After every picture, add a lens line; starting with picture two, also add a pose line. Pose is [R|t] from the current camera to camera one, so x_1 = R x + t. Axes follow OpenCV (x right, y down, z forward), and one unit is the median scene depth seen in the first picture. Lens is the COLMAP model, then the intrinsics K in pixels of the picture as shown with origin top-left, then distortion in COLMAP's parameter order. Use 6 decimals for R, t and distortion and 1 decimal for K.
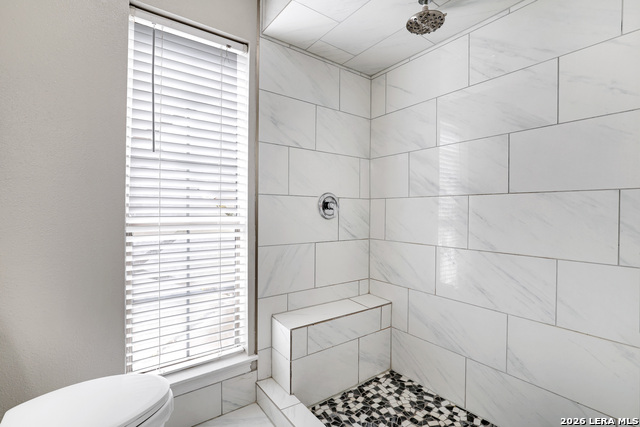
lens RADIAL K [[299.5, 0, 320.0], [0, 299.5, 213.5], [0, 0, 1]] dist [-0.034397, 0.000357]
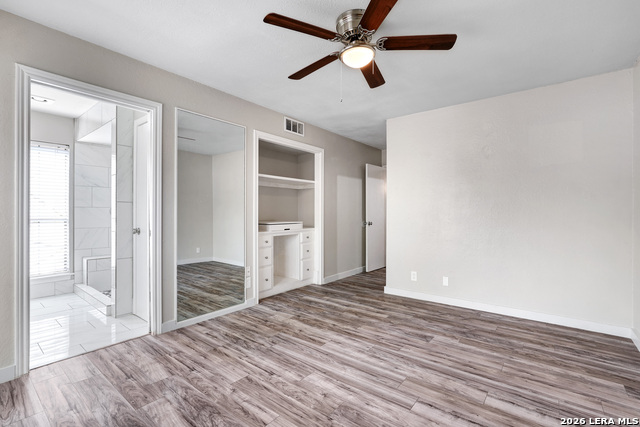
lens RADIAL K [[299.5, 0, 320.0], [0, 299.5, 213.5], [0, 0, 1]] dist [-0.034397, 0.000357]
pose [[0.964868, -0.003031, 0.262719, 1.120823], [0.004928, 0.999966, -0.006564, 0.015457], [-0.262690, 0.007628, 0.964850, -1.868087]]
